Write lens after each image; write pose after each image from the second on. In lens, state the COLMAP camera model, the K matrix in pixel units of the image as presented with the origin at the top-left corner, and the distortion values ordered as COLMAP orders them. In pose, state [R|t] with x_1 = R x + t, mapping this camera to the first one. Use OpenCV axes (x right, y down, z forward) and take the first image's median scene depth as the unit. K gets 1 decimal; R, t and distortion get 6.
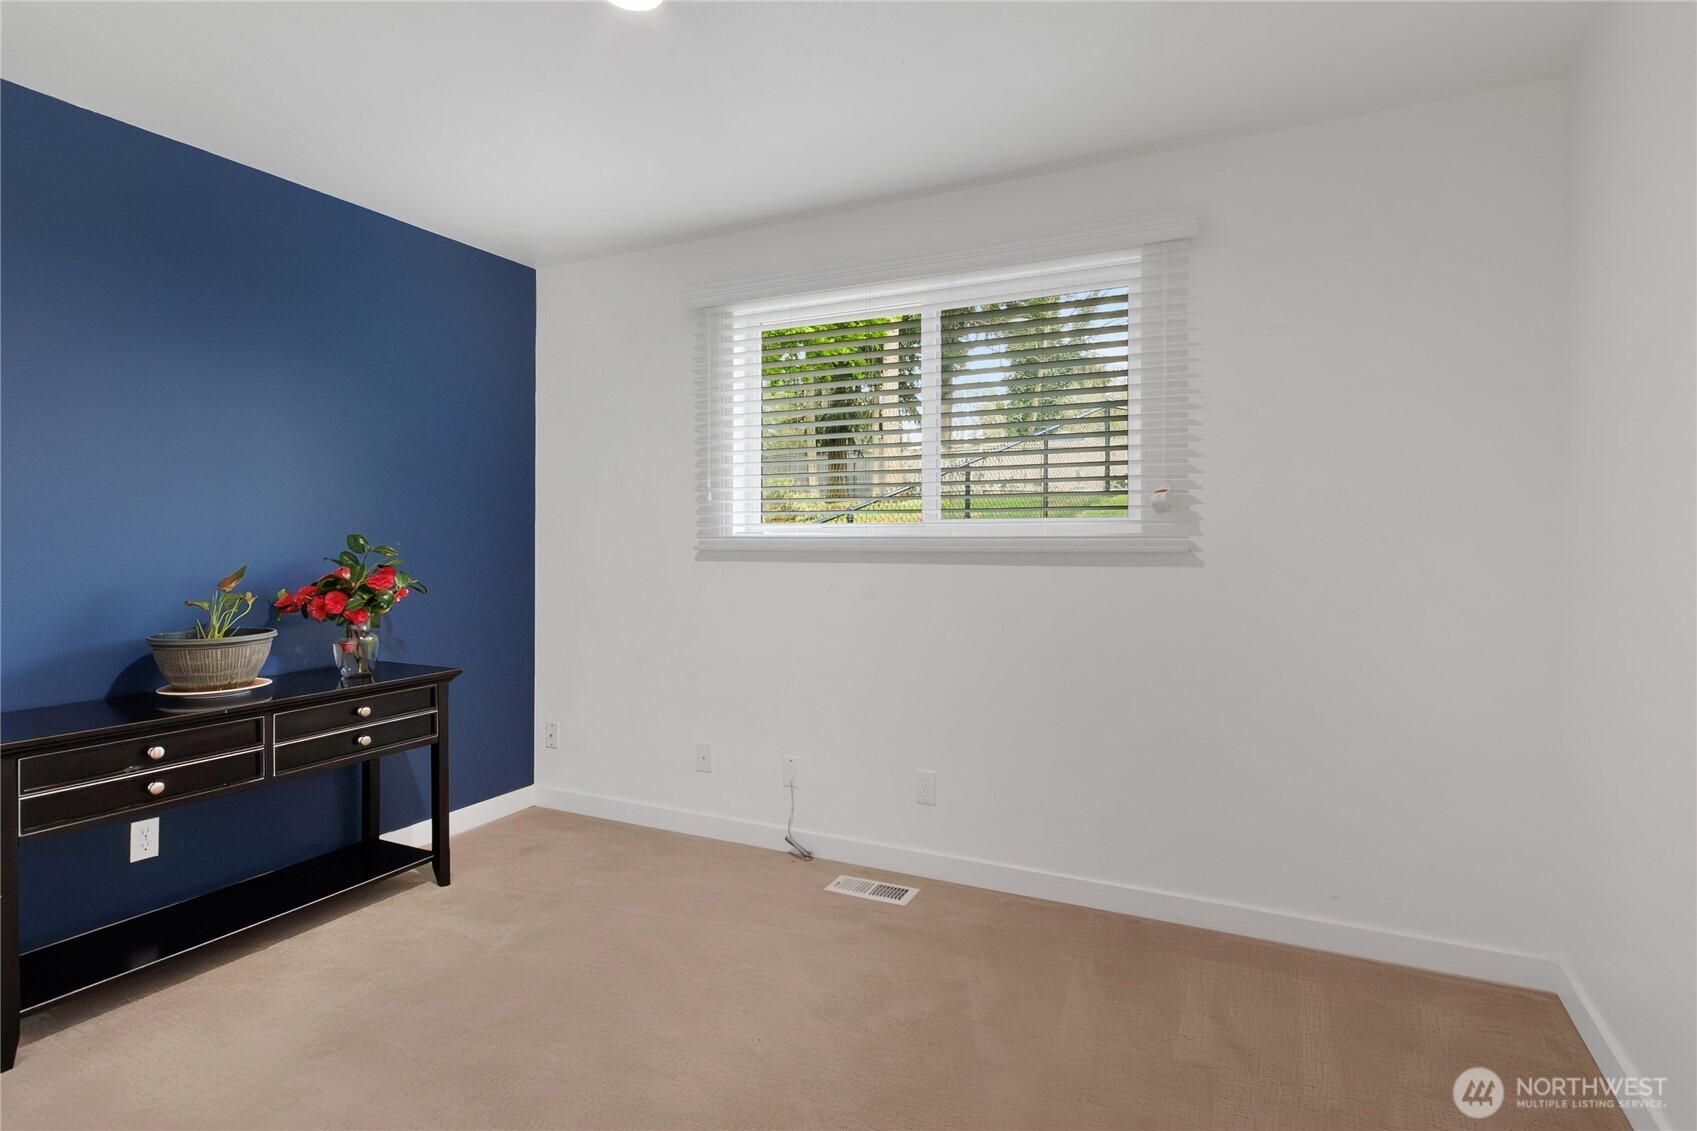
lens RADIAL K [[886.3, 0, 846.9], [0, 886.3, 509.9], [0, 0, 1]] dist [-0.000028, 0.000164]
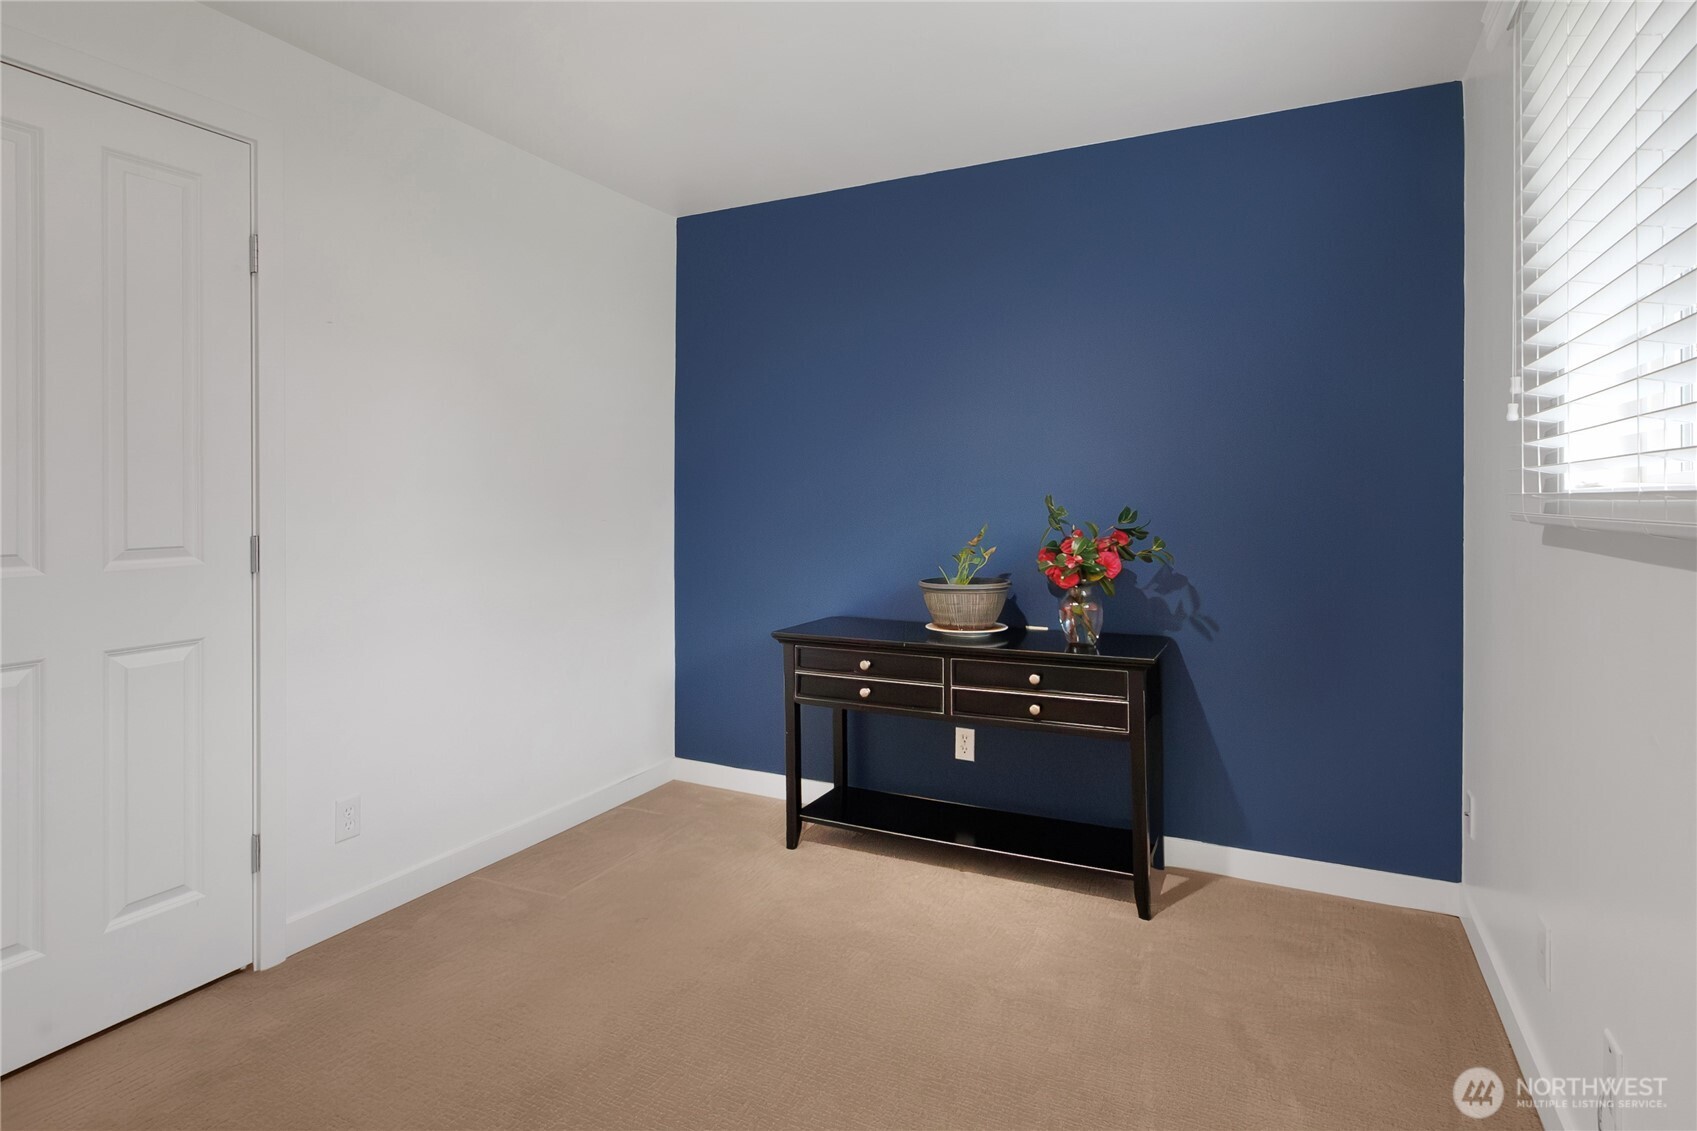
lens RADIAL K [[886.3, 0, 846.9], [0, 886.3, 509.9], [0, 0, 1]] dist [-0.000028, 0.000164]
pose [[-0.000102, 0.012993, -0.999916, 0.420430], [0.037638, 0.999207, 0.012980, 0.028838], [0.999291, -0.037633, -0.000591, 0.851267]]
